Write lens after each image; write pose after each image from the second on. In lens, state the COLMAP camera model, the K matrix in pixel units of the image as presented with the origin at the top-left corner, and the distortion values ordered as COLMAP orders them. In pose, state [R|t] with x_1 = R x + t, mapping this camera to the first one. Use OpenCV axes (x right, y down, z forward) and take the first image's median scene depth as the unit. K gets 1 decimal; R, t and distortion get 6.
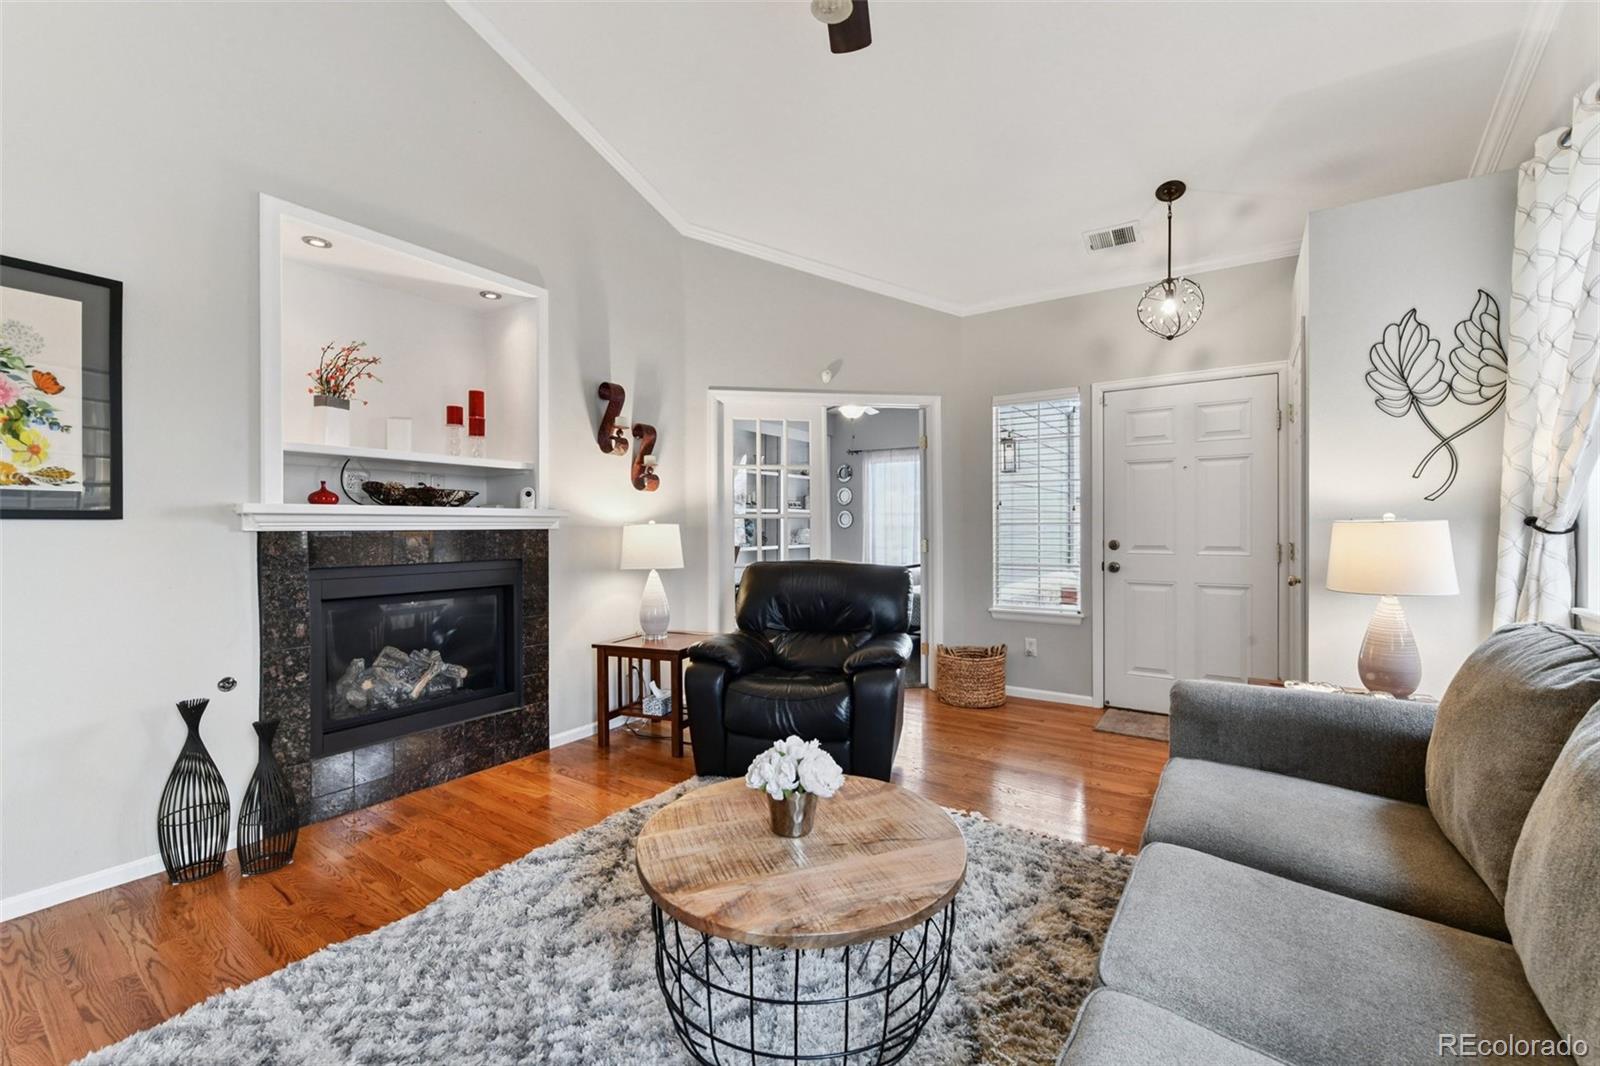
lens RADIAL K [[665.8, 0, 806.3], [0, 665.8, 528.9], [0, 0, 1]] dist [0.003308, 0.000046]
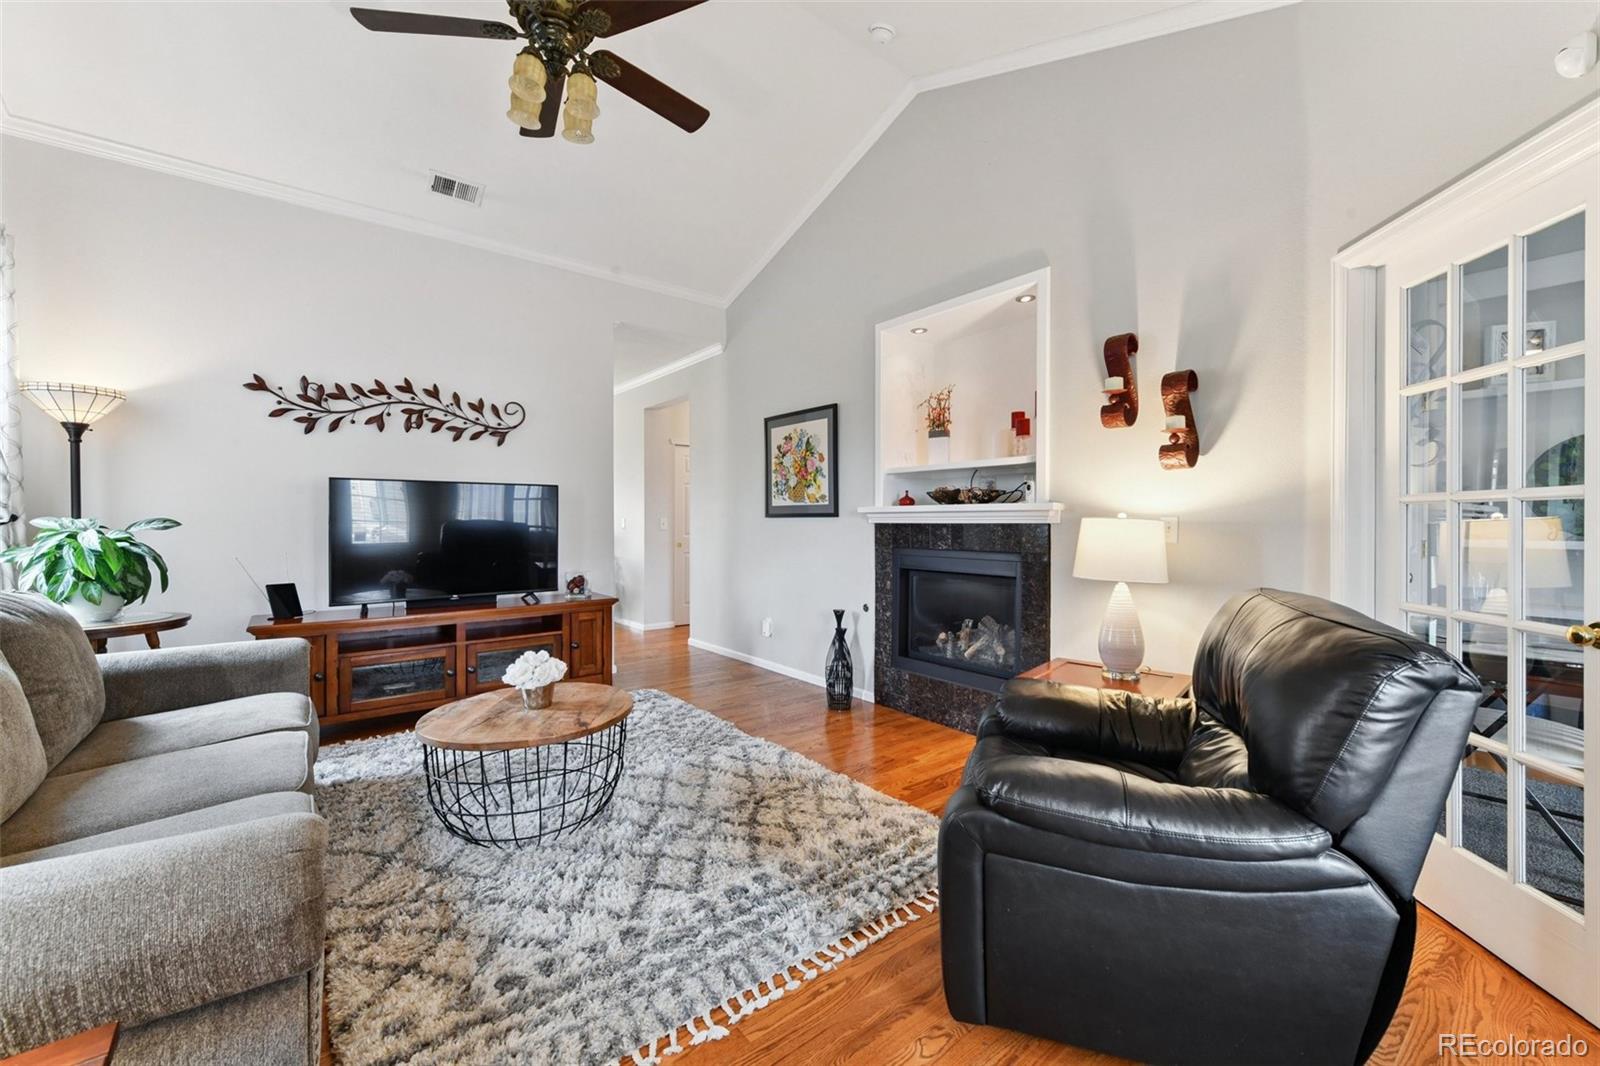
lens RADIAL K [[633.9, 0, 800.0], [0, 633.9, 533.0], [0, 0, 1]] dist [0.013515, -0.003324]
pose [[-0.298043, 0.020203, -0.954339, 0.625138], [-0.004540, 0.999735, 0.022582, -0.005605], [0.954542, 0.011063, -0.297873, 1.024313]]
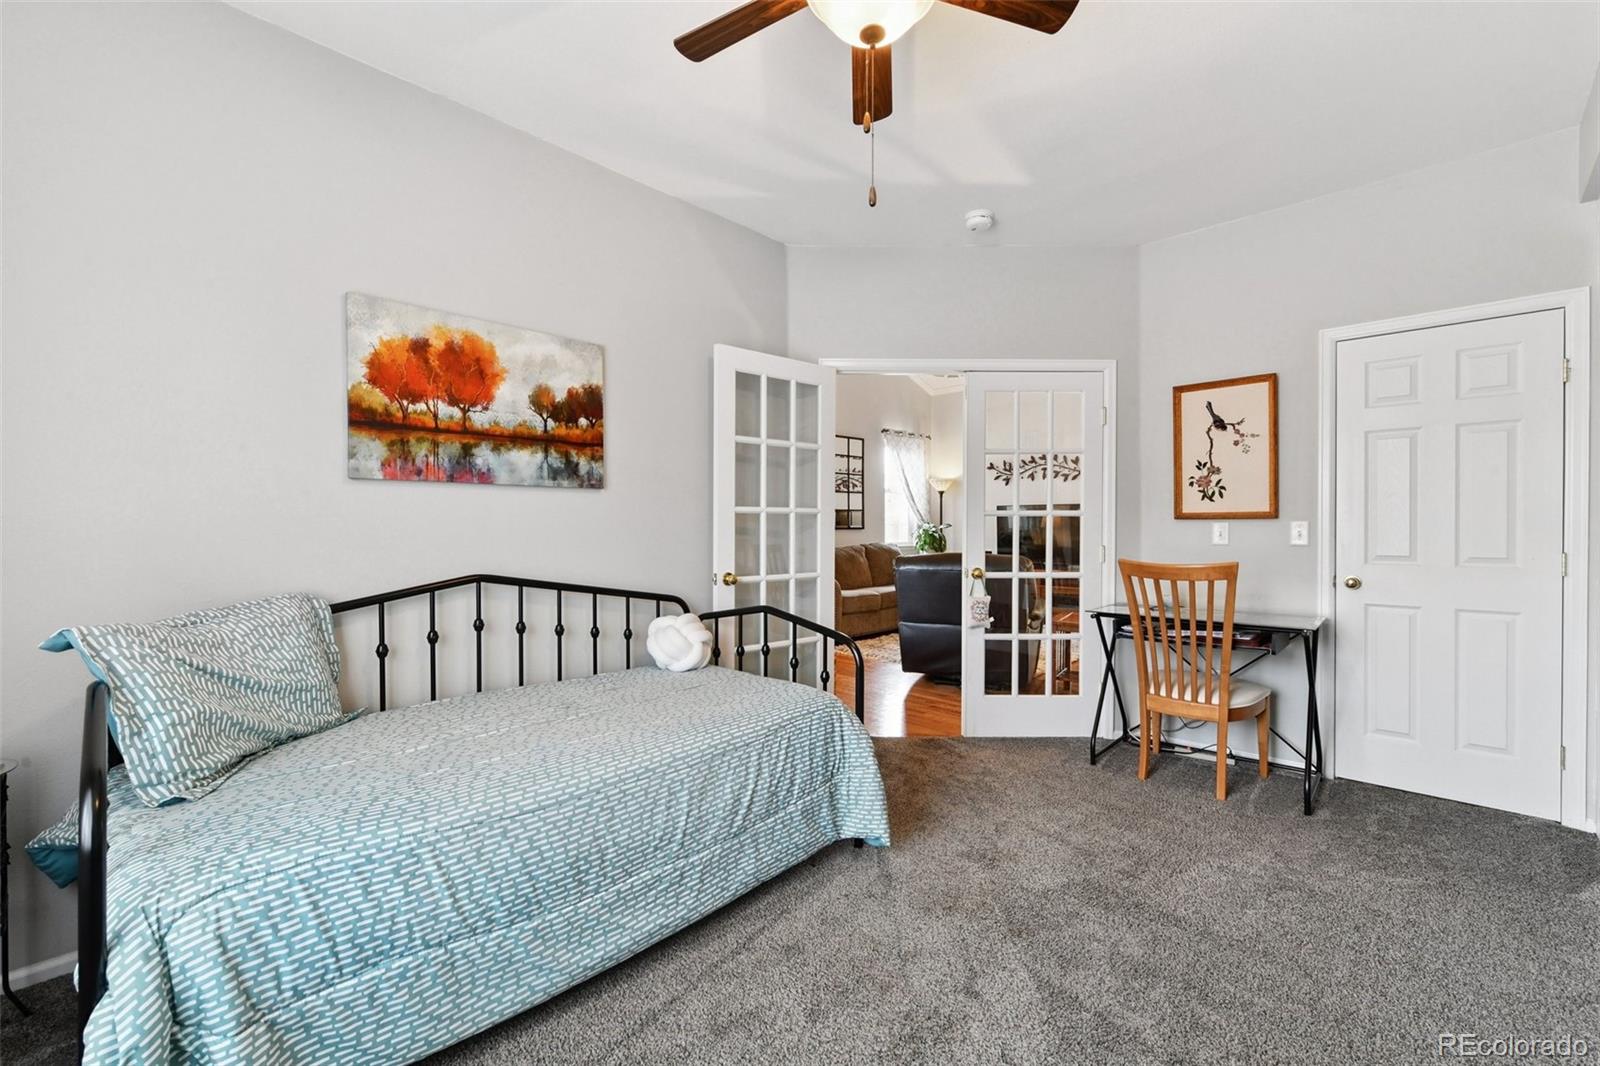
lens RADIAL K [[665.8, 0, 806.3], [0, 665.8, 528.9], [0, 0, 1]] dist [0.003308, 0.000046]
pose [[-0.987110, -0.000274, 0.160042, 0.138655], [0.001737, 0.999921, 0.012427, -0.015636], [-0.160033, 0.012545, -0.987032, 2.634386]]
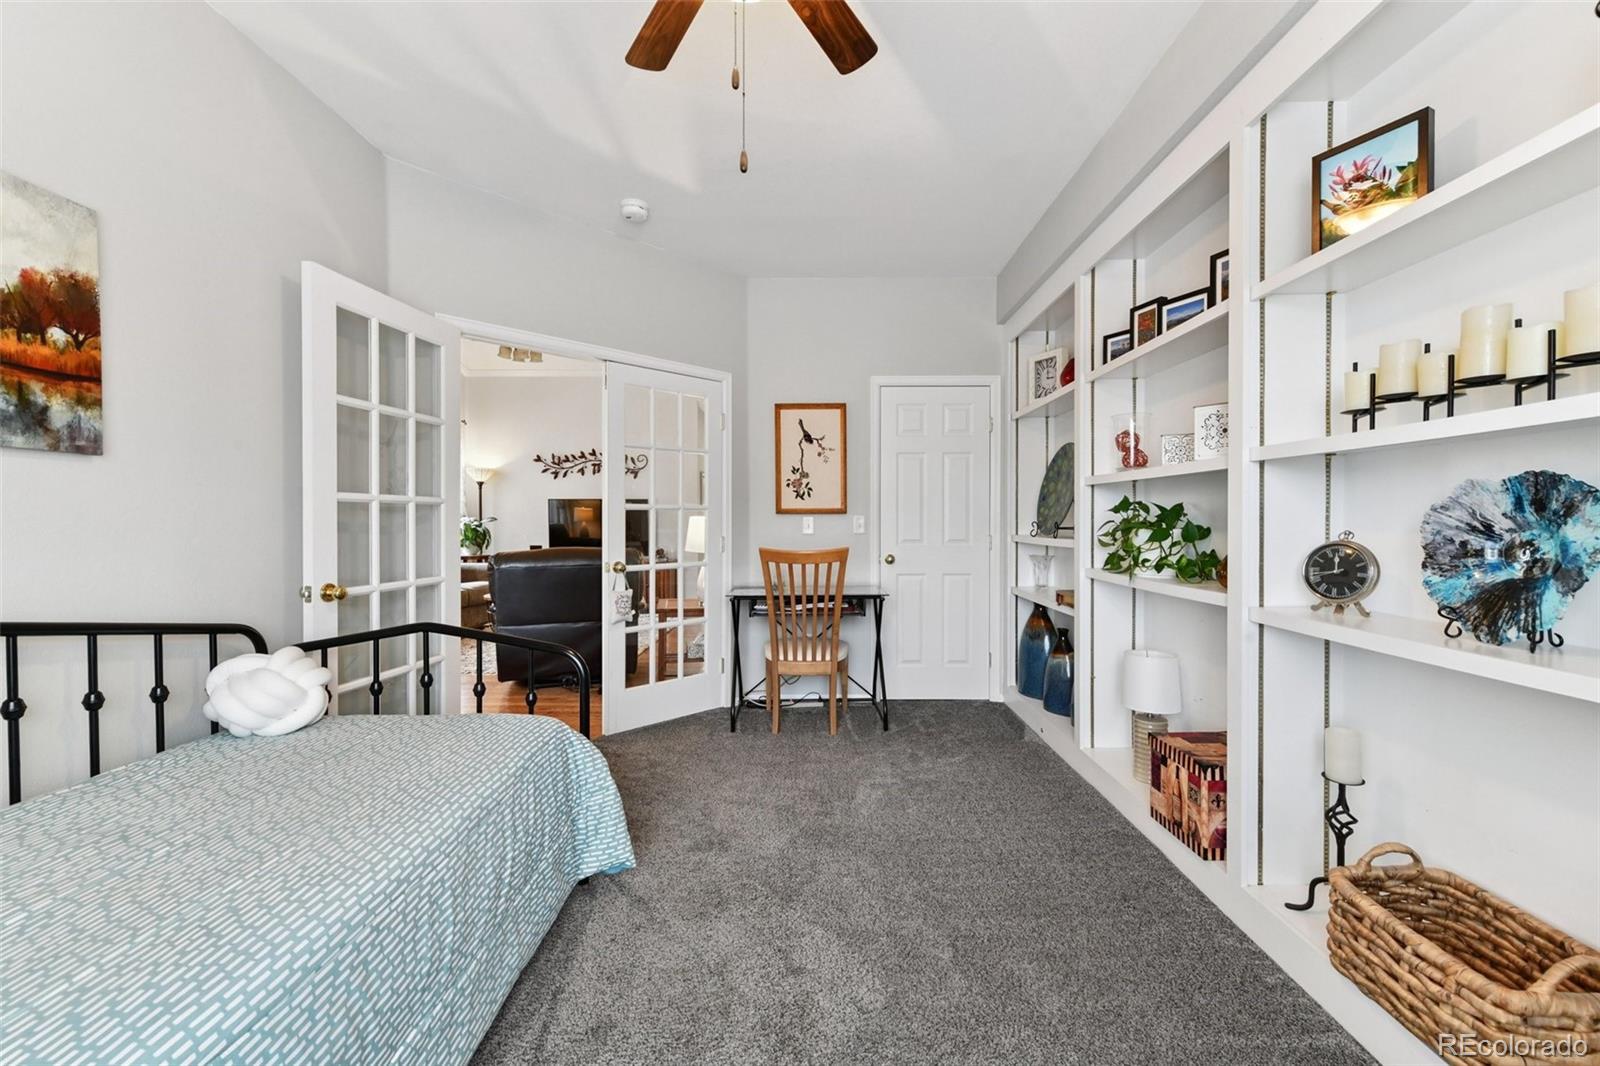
lens RADIAL K [[632.8, 0, 808.8], [0, 632.8, 527.0], [0, 0, 1]] dist [0.010902, -0.002819]
pose [[-0.826656, 0.006972, -0.562664, 0.367055], [-0.004041, 0.999824, 0.018325, -0.014099], [0.562693, 0.017422, -0.826483, 2.530037]]
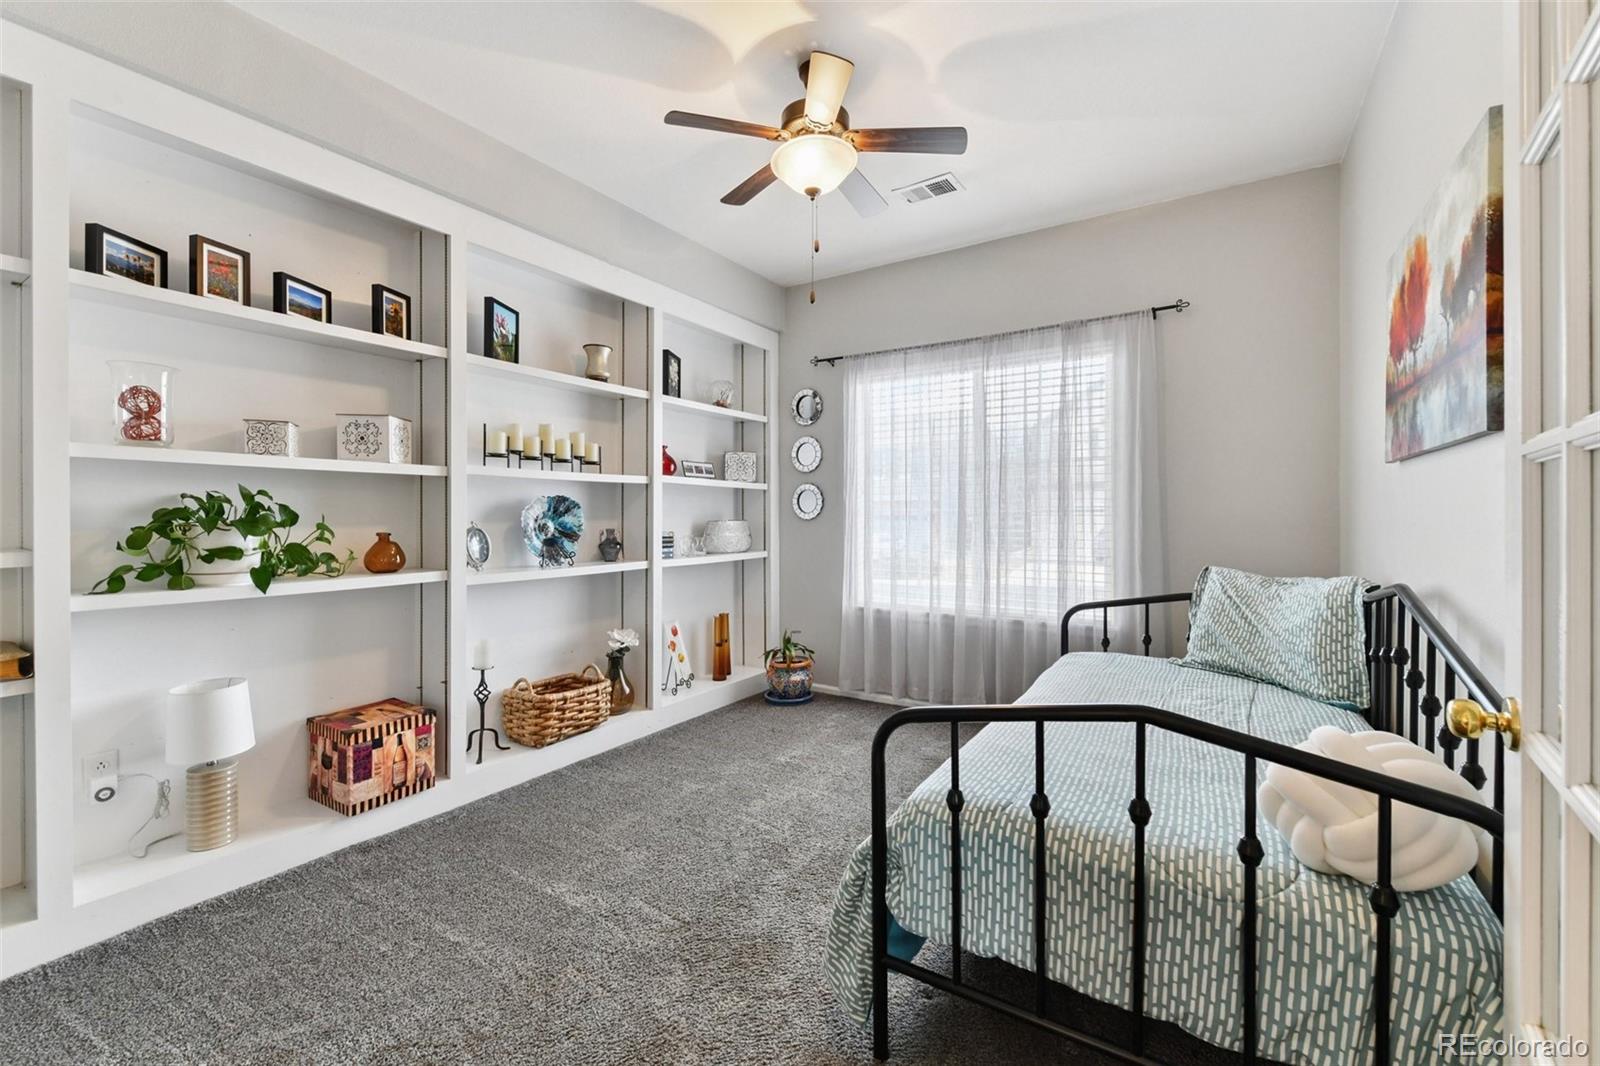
lens RADIAL K [[655.0, 0, 816.7], [0, 655.0, 528.1], [0, 0, 1]] dist [0.003506, 0.000080]
pose [[0.999865, -0.000836, 0.016415, 0.157233], [0.000585, 0.999883, 0.015263, -0.007945], [-0.016426, -0.015252, 0.999749, 1.437550]]
